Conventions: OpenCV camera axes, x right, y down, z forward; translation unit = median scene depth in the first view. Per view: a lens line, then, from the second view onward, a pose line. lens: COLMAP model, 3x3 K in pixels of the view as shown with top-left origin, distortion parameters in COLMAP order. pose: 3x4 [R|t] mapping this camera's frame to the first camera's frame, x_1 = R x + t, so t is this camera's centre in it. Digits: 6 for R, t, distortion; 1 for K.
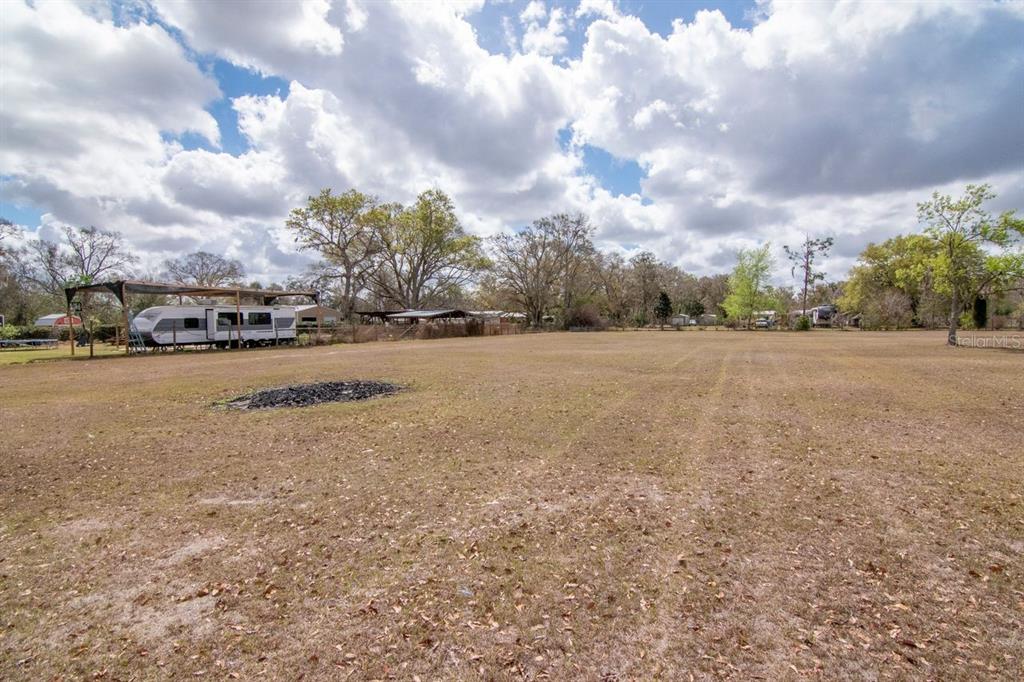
lens RADIAL K [[505.2, 0, 508.9], [0, 505.2, 336.5], [0, 0, 1]] dist [0.000267, -0.000997]
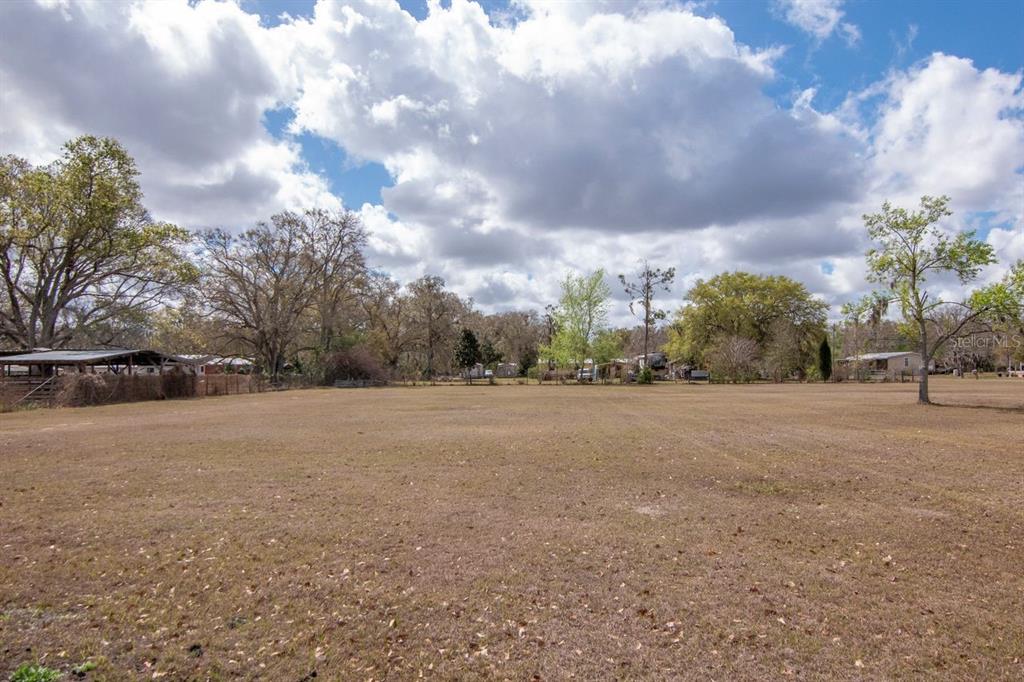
lens RADIAL K [[673.2, 0, 514.1], [0, 673.2, 343.1], [0, 0, 1]] dist [0.003831, -0.032728]
pose [[0.899836, 0.019367, 0.435797, -0.044326], [0.012540, 0.997453, -0.070221, -0.003291], [-0.436047, 0.068652, 0.897301, 0.120205]]
